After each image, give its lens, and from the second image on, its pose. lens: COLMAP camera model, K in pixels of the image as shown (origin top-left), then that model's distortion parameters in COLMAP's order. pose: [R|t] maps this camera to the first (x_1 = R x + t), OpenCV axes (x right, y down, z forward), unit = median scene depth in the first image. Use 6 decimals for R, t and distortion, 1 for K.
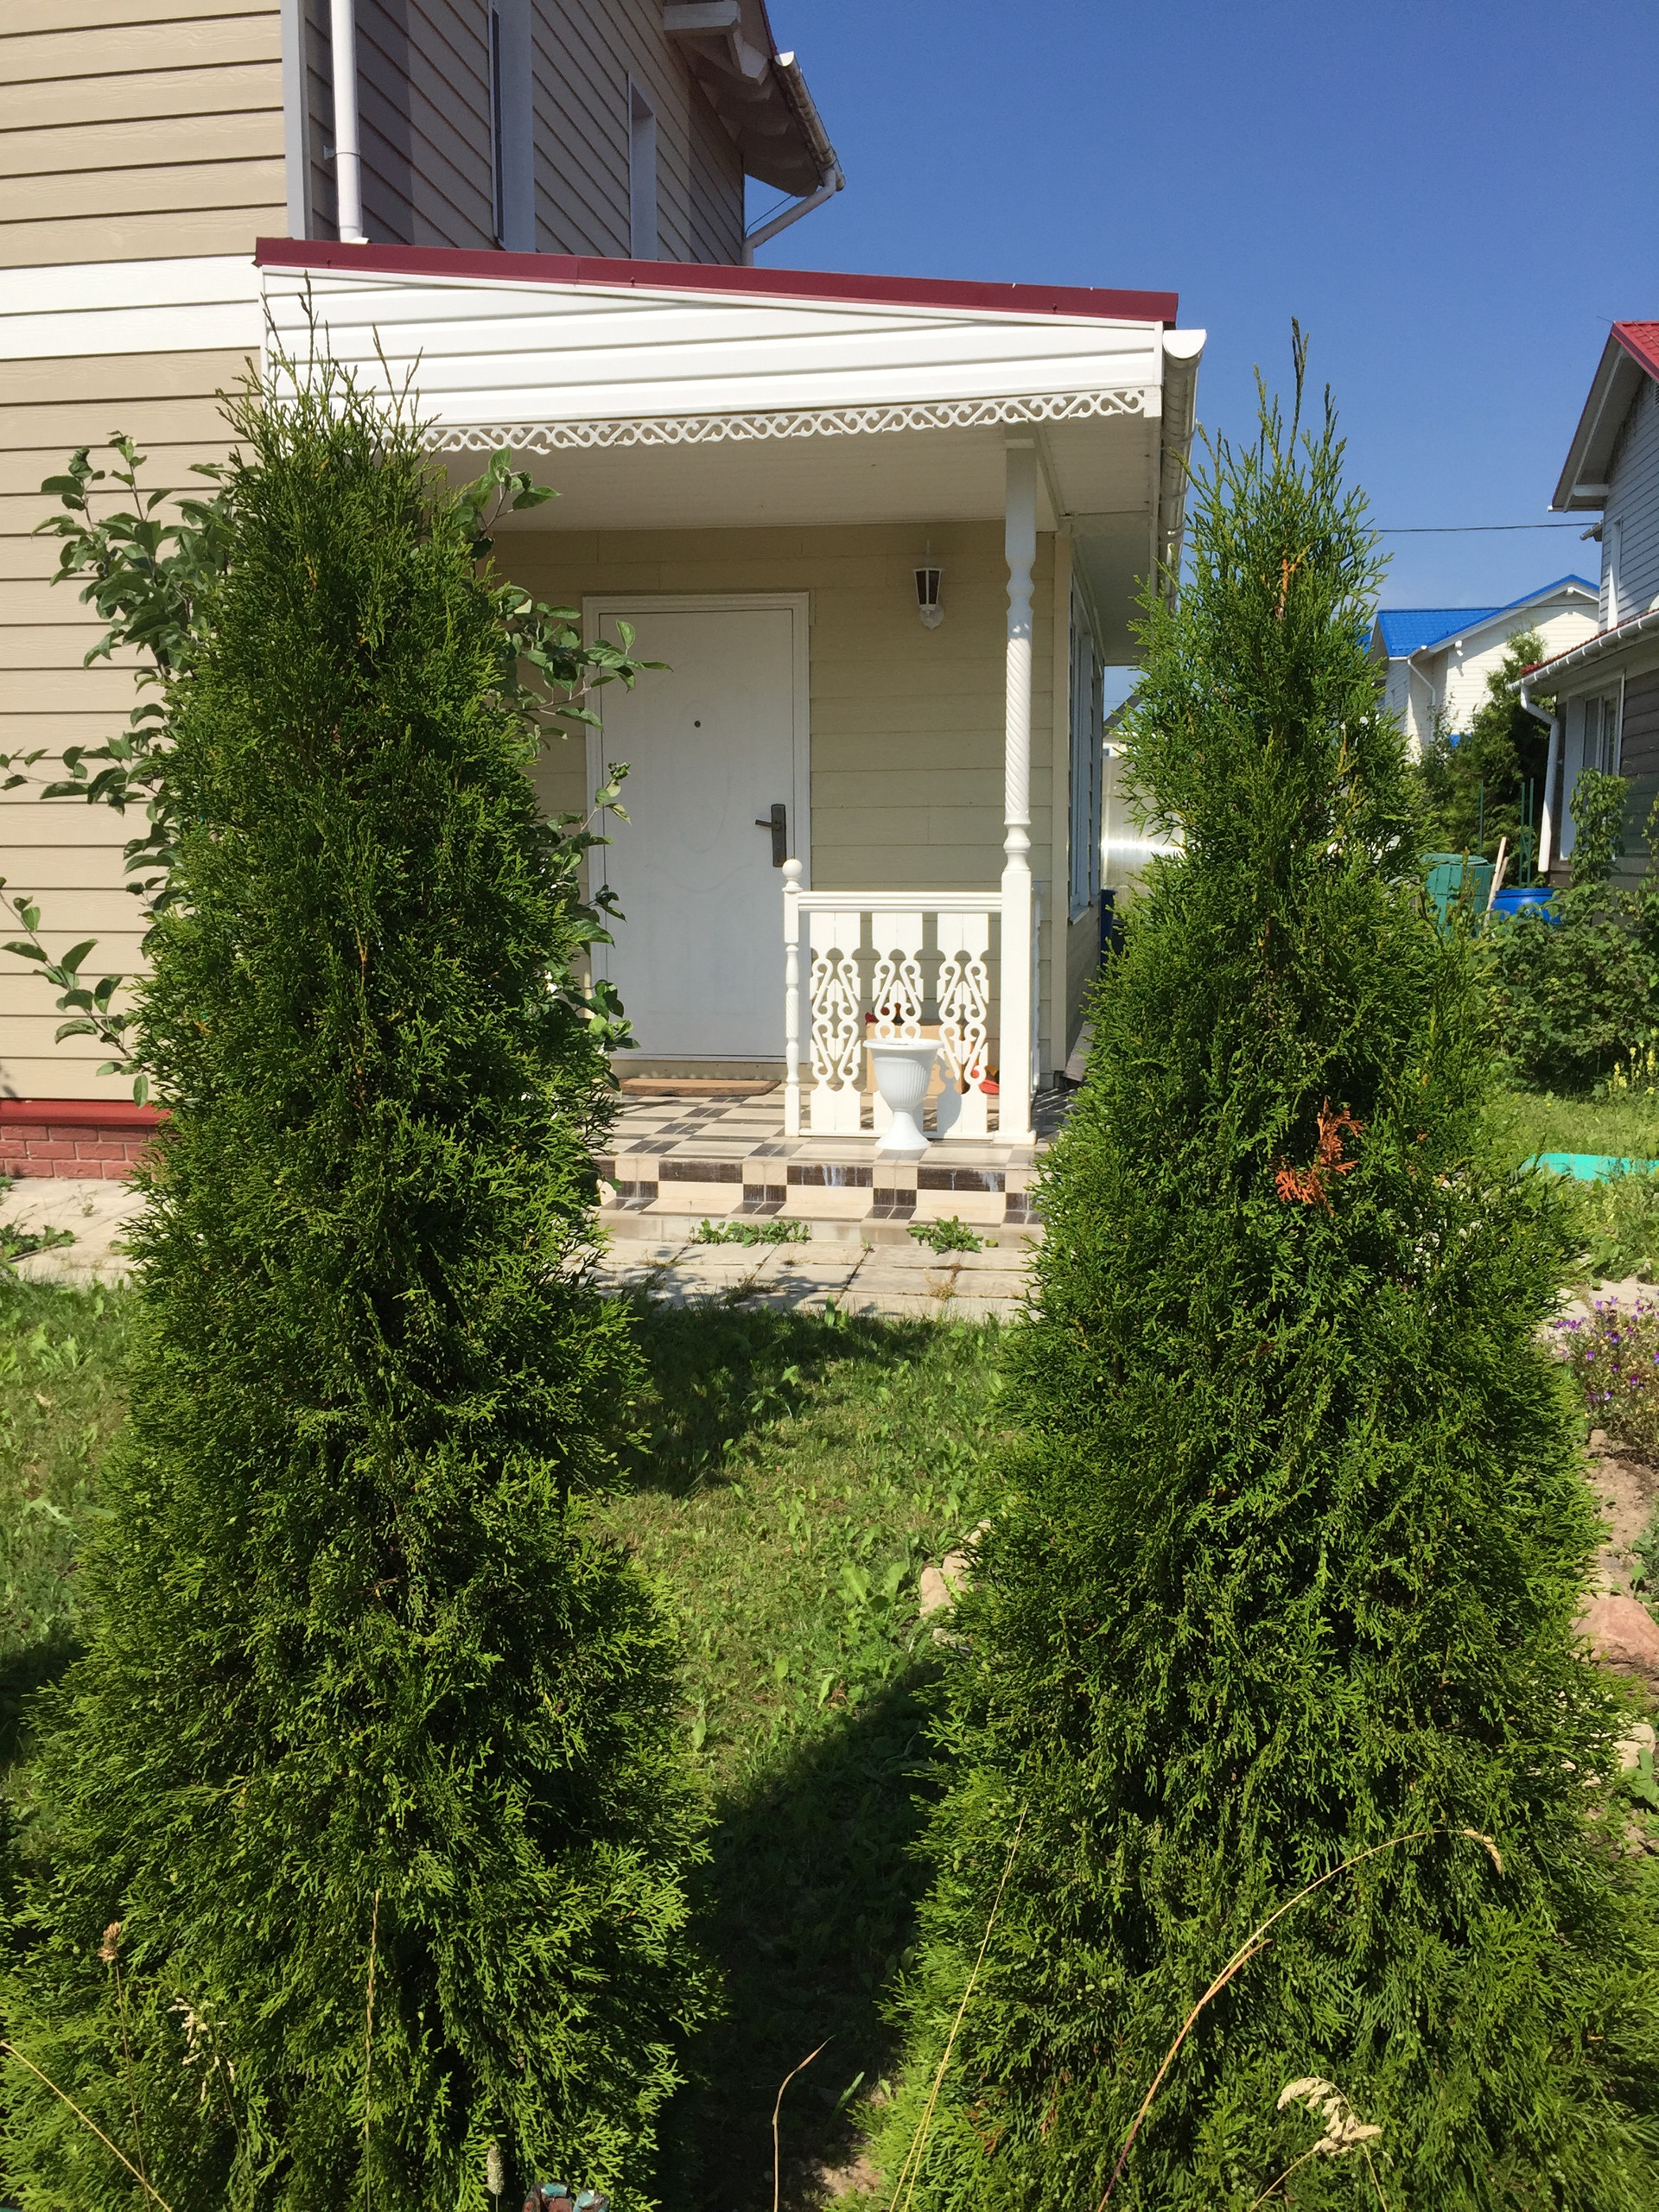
lens RADIAL K [[1893.0, 0, 823.2], [0, 1893.0, 1094.5], [0, 0, 1]] dist [0.078272, -0.091262]
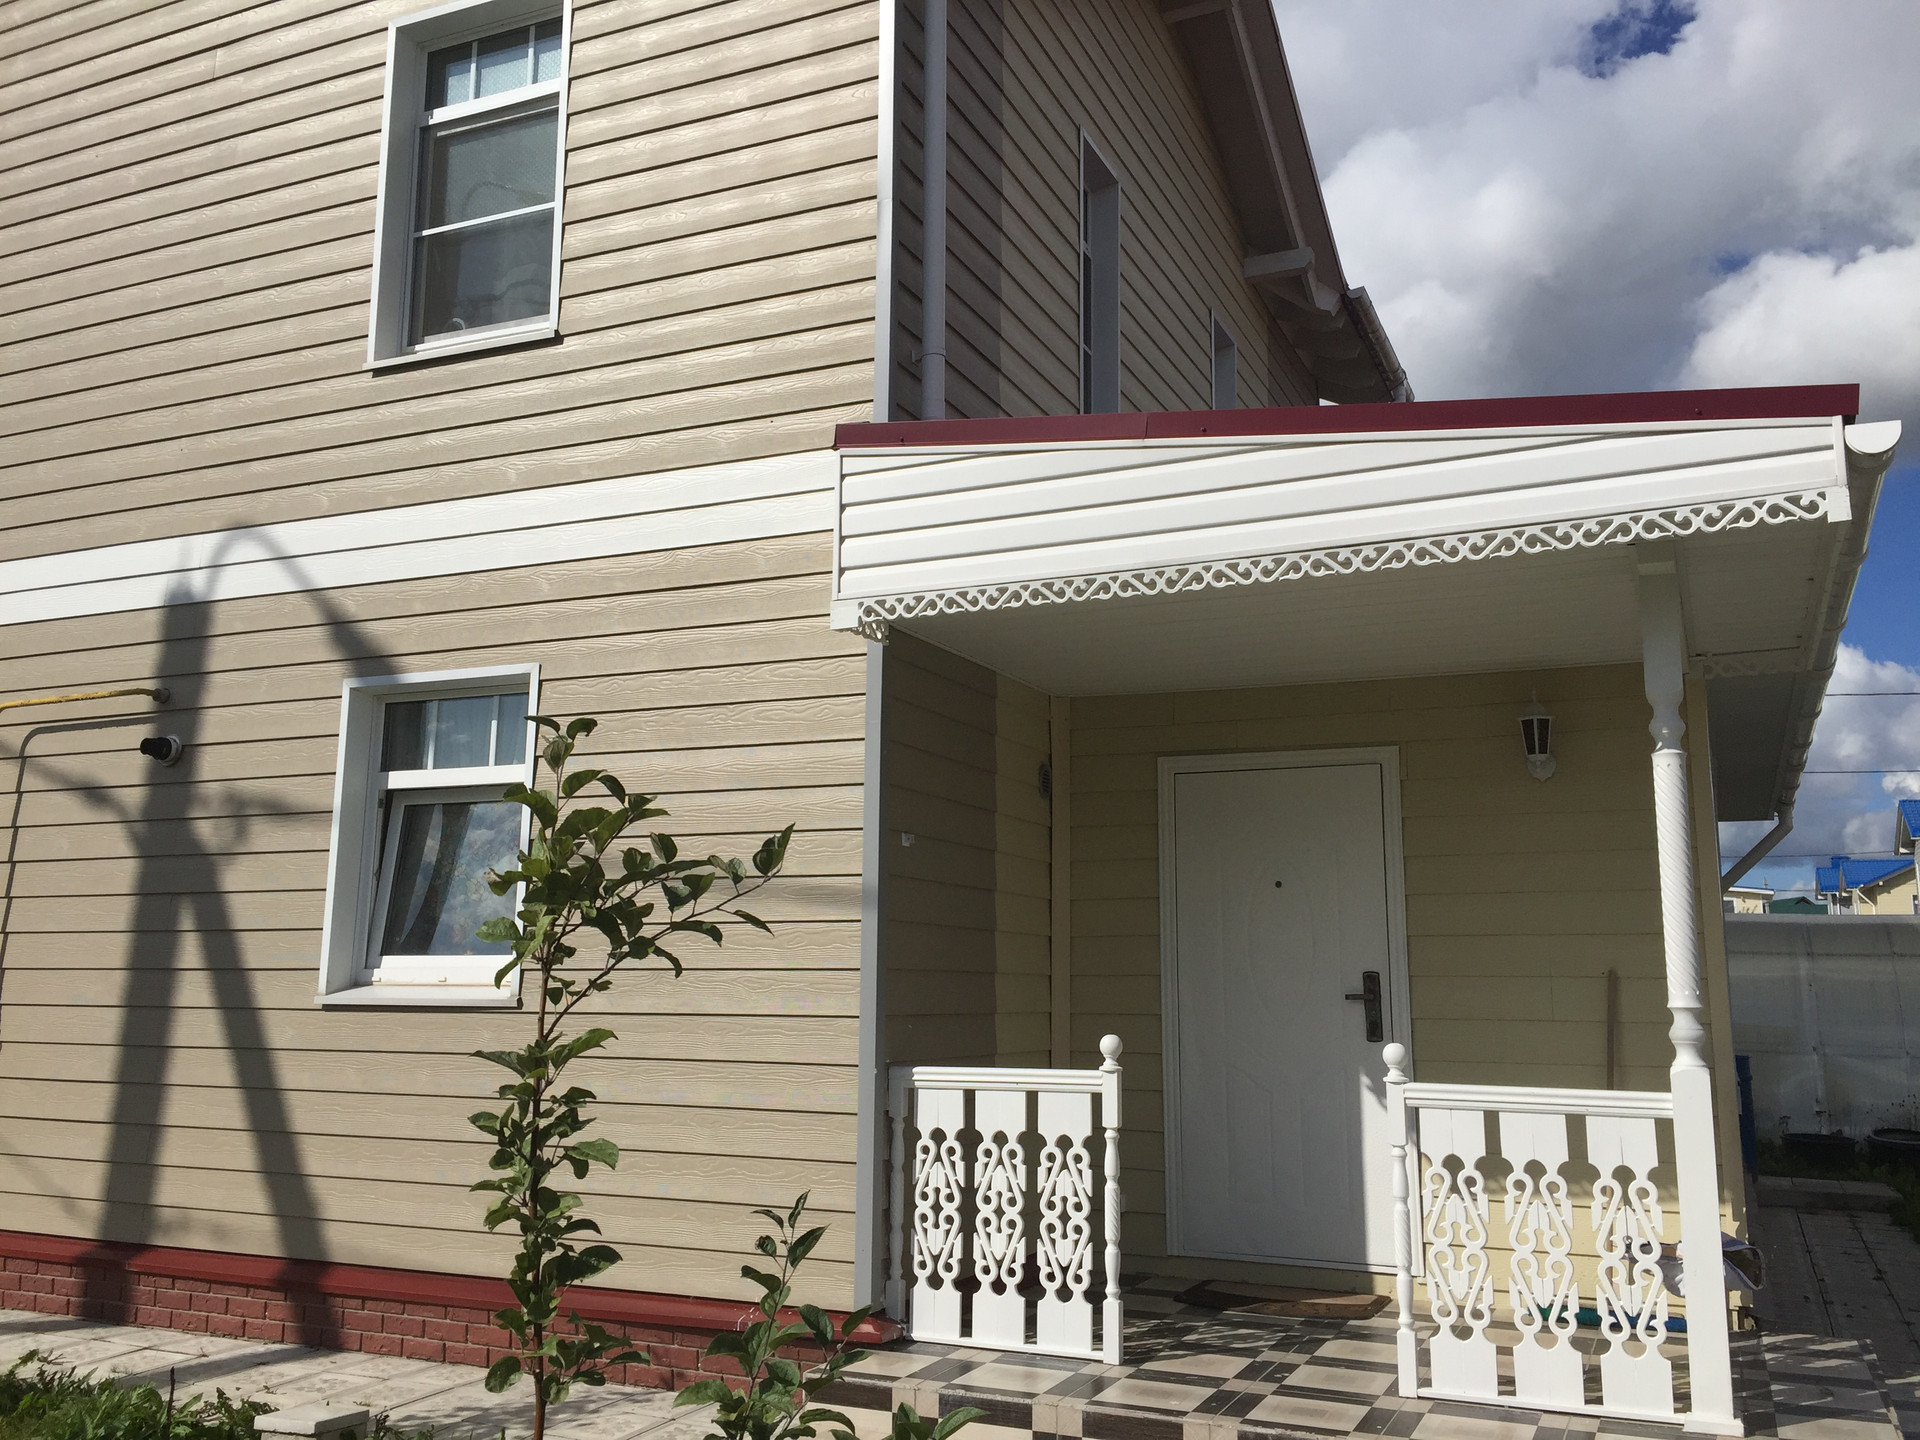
lens RADIAL K [[1643.1, 0, 948.5], [0, 1643.1, 708.0], [0, 0, 1]] dist [0.078272, -0.091262]
pose [[0.965435, -0.031958, -0.258676, -0.013908], [-0.045030, 0.957080, -0.286304, -0.050999], [0.256724, 0.288056, 0.922560, 0.245711]]
